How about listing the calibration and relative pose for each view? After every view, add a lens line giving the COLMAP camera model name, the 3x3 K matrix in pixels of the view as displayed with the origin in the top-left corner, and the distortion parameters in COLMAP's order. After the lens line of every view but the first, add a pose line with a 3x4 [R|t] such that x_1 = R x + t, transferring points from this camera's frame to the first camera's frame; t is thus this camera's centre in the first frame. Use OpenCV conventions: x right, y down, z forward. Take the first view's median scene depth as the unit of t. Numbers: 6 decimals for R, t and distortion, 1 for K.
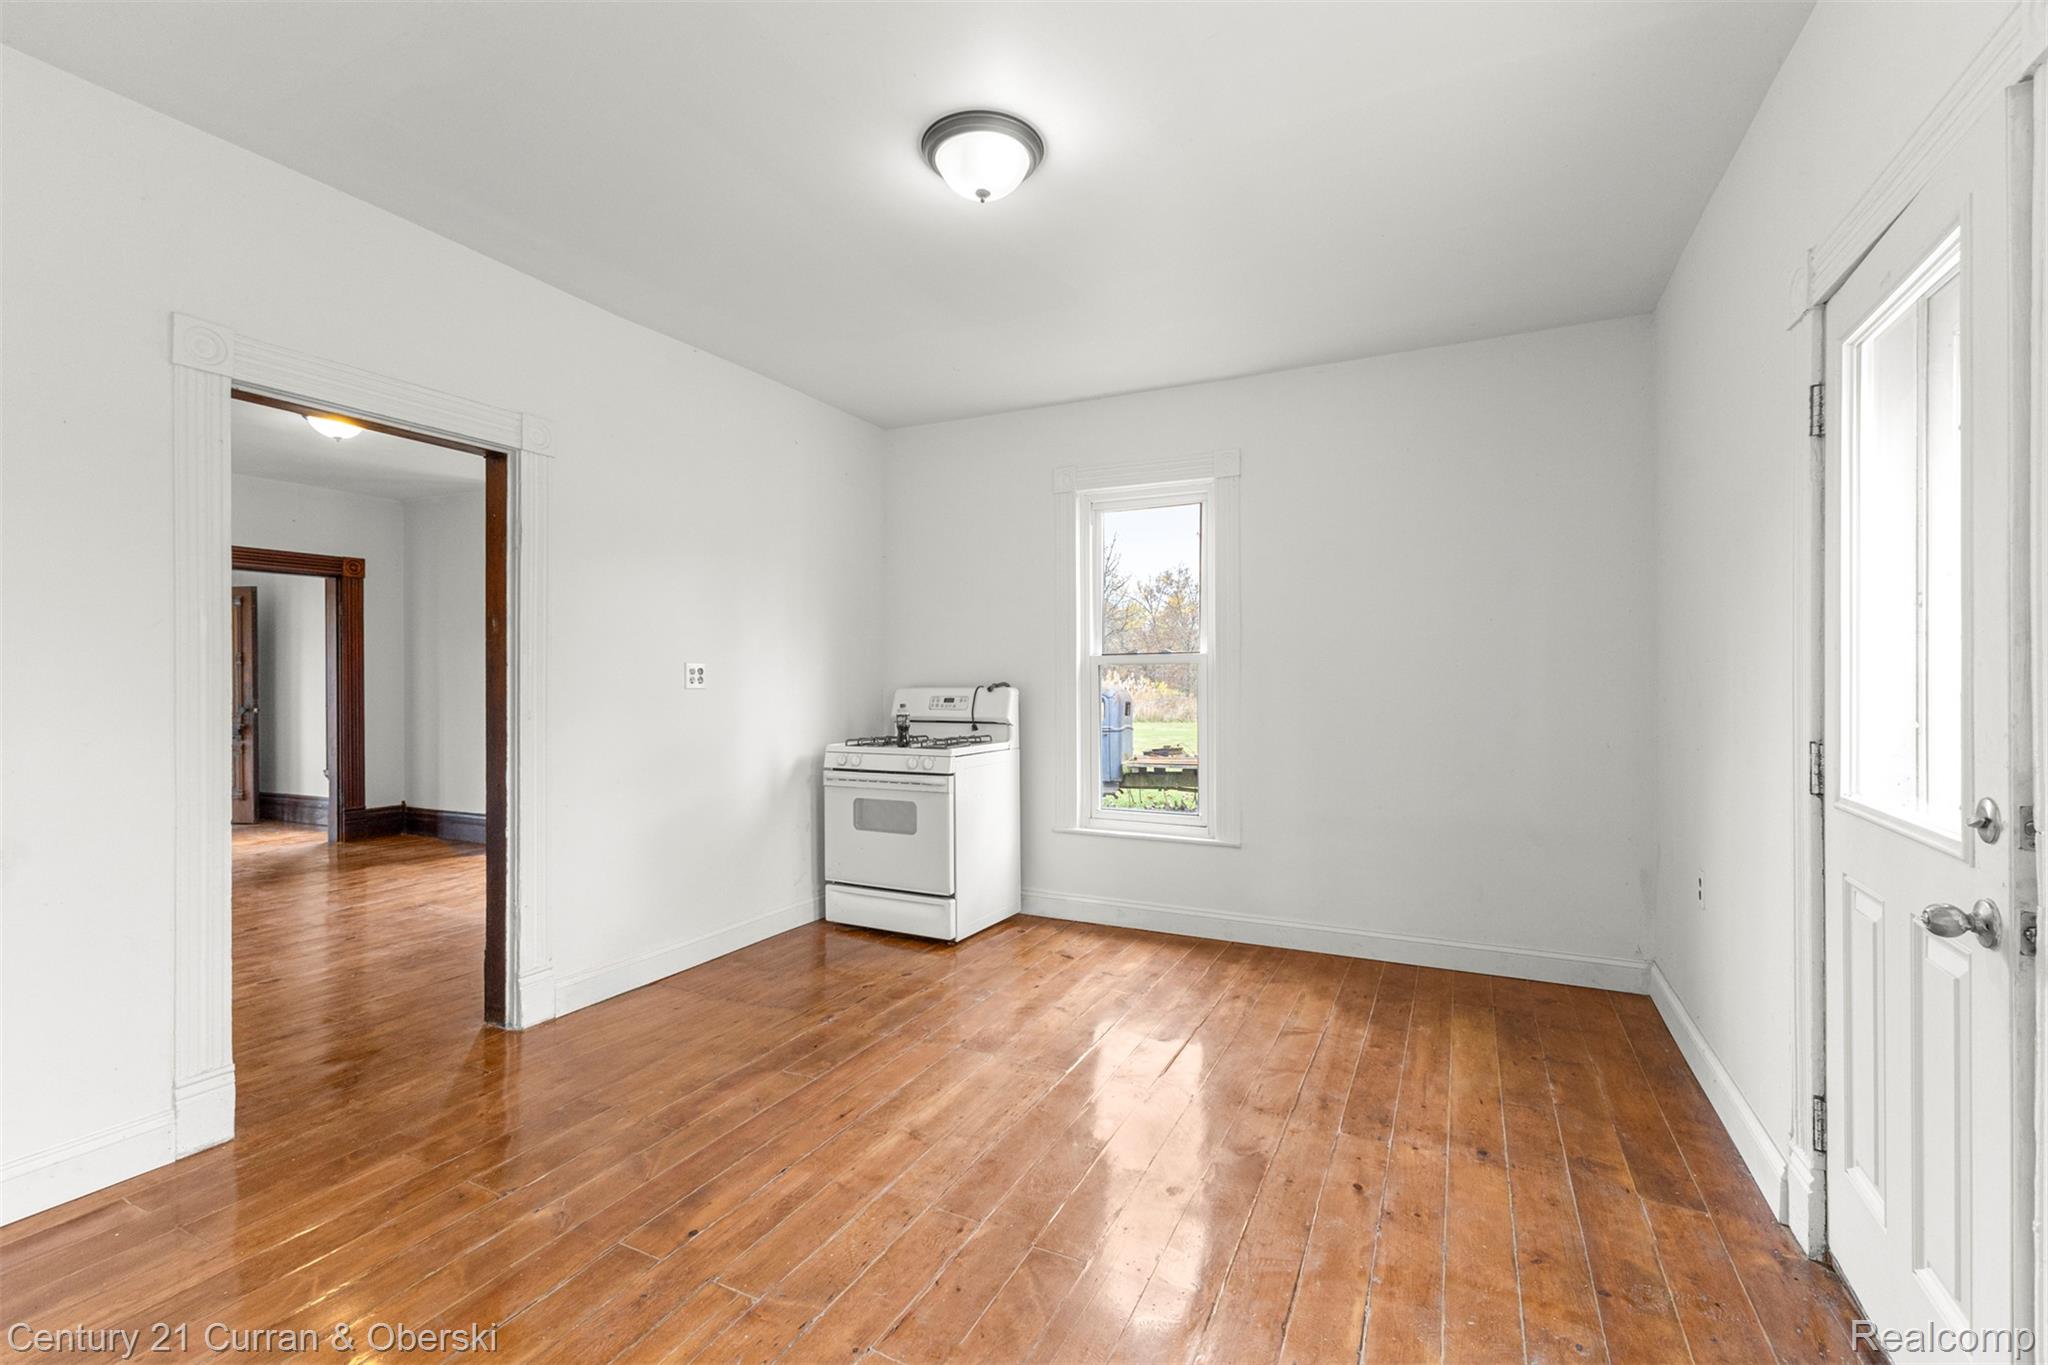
lens RADIAL K [[908.6, 0, 1025.0], [0, 908.6, 680.8], [0, 0, 1]] dist [0.003500, -0.002016]
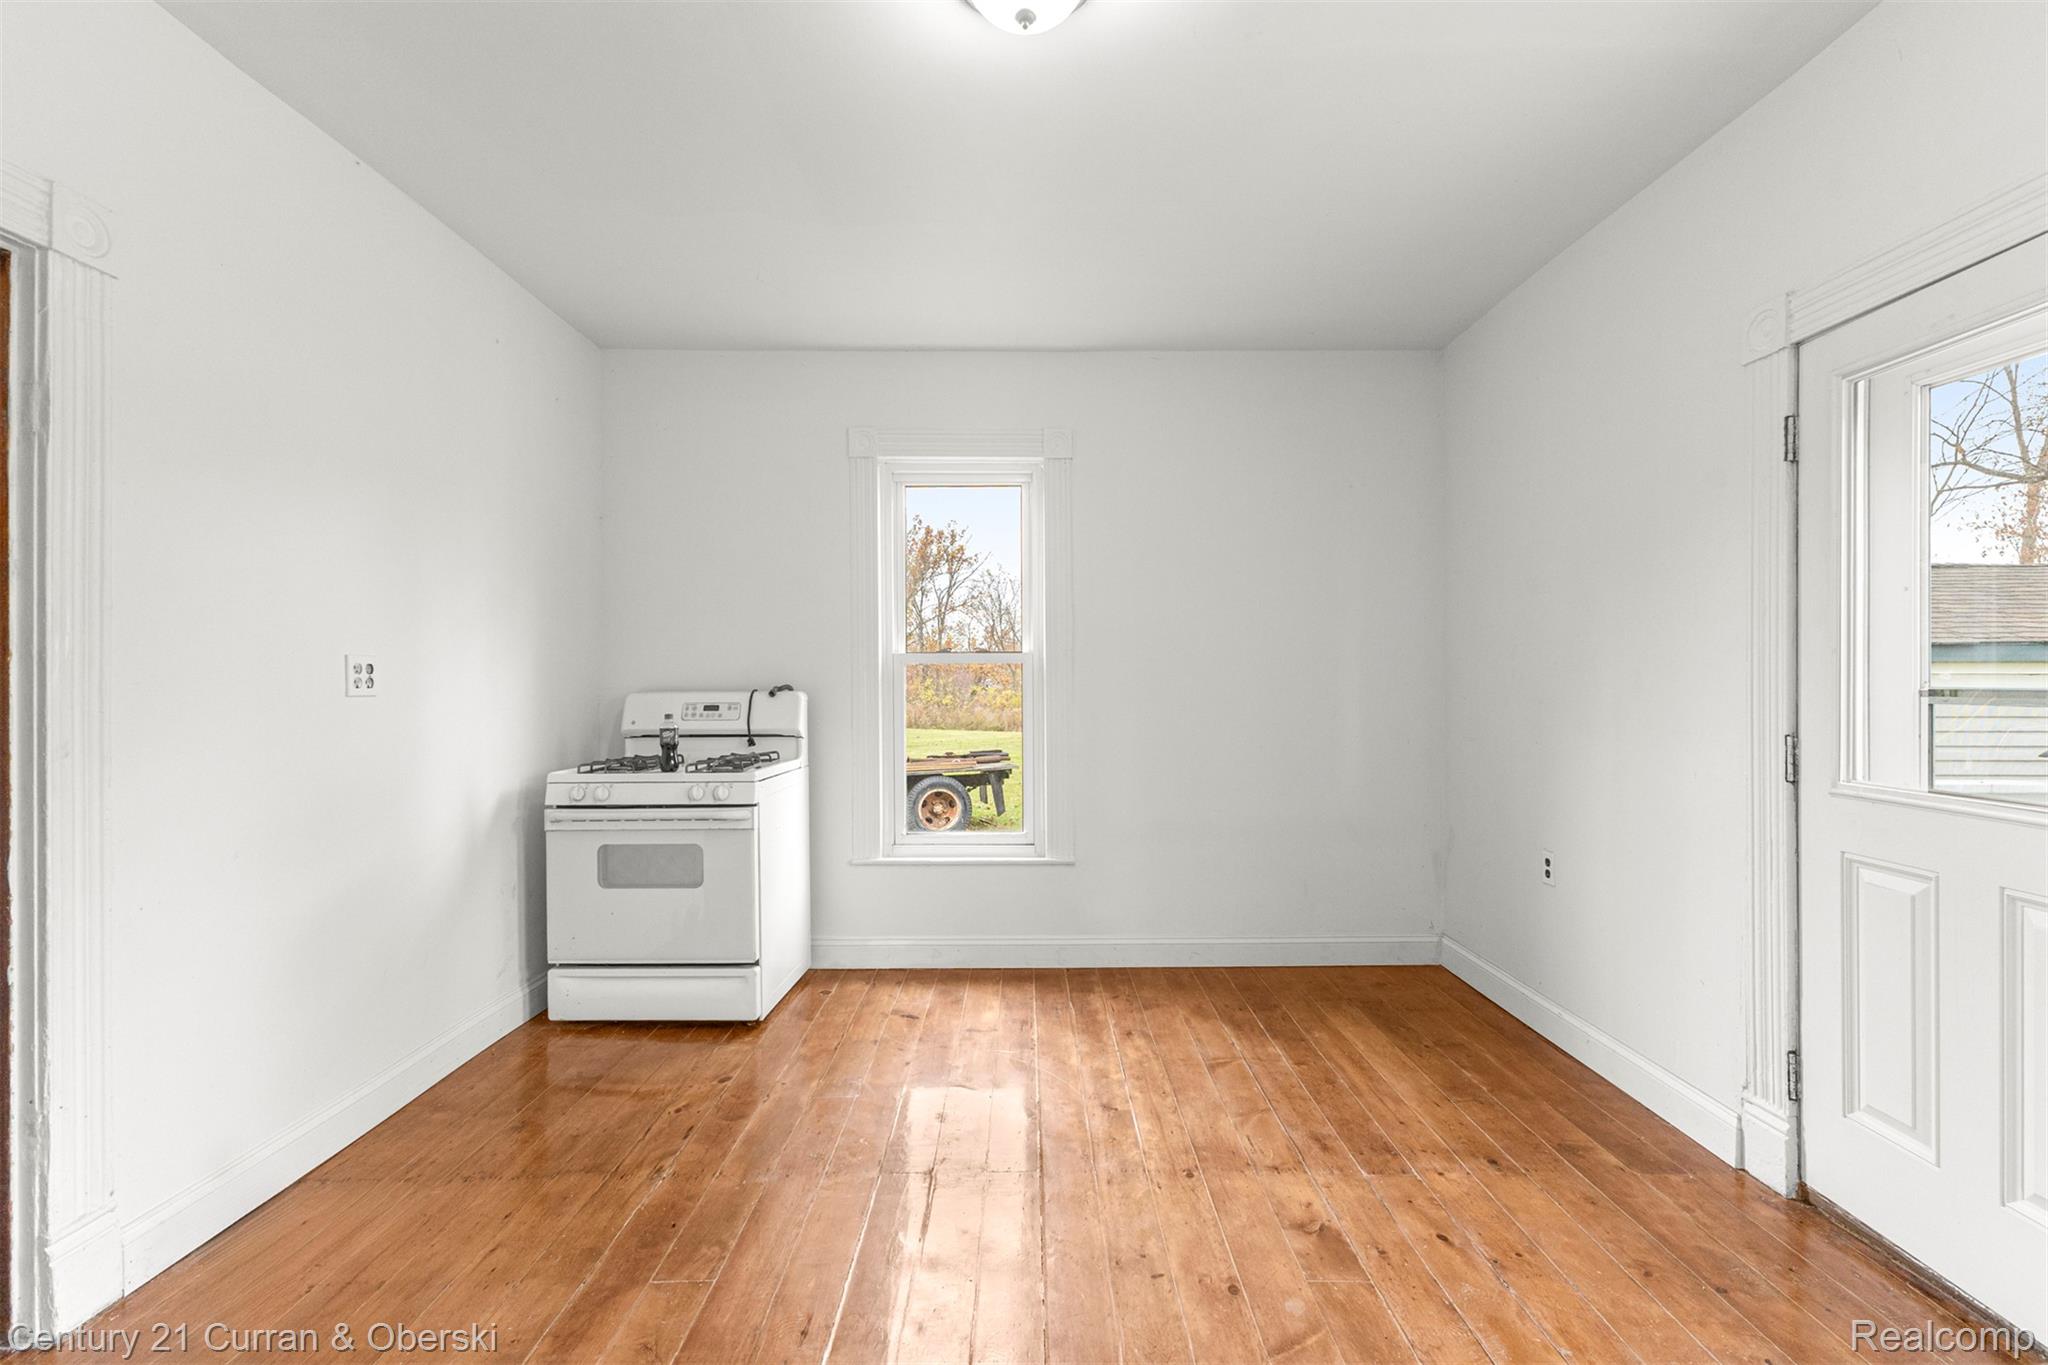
lens RADIAL K [[908.6, 0, 1026.8], [0, 908.6, 684.6], [0, 0, 1]] dist [0.003500, -0.002016]
pose [[0.887715, -0.002895, 0.460384, -0.270585], [0.002217, 0.999996, 0.002014, 0.000423], [-0.460387, -0.000767, 0.887718, 0.247855]]
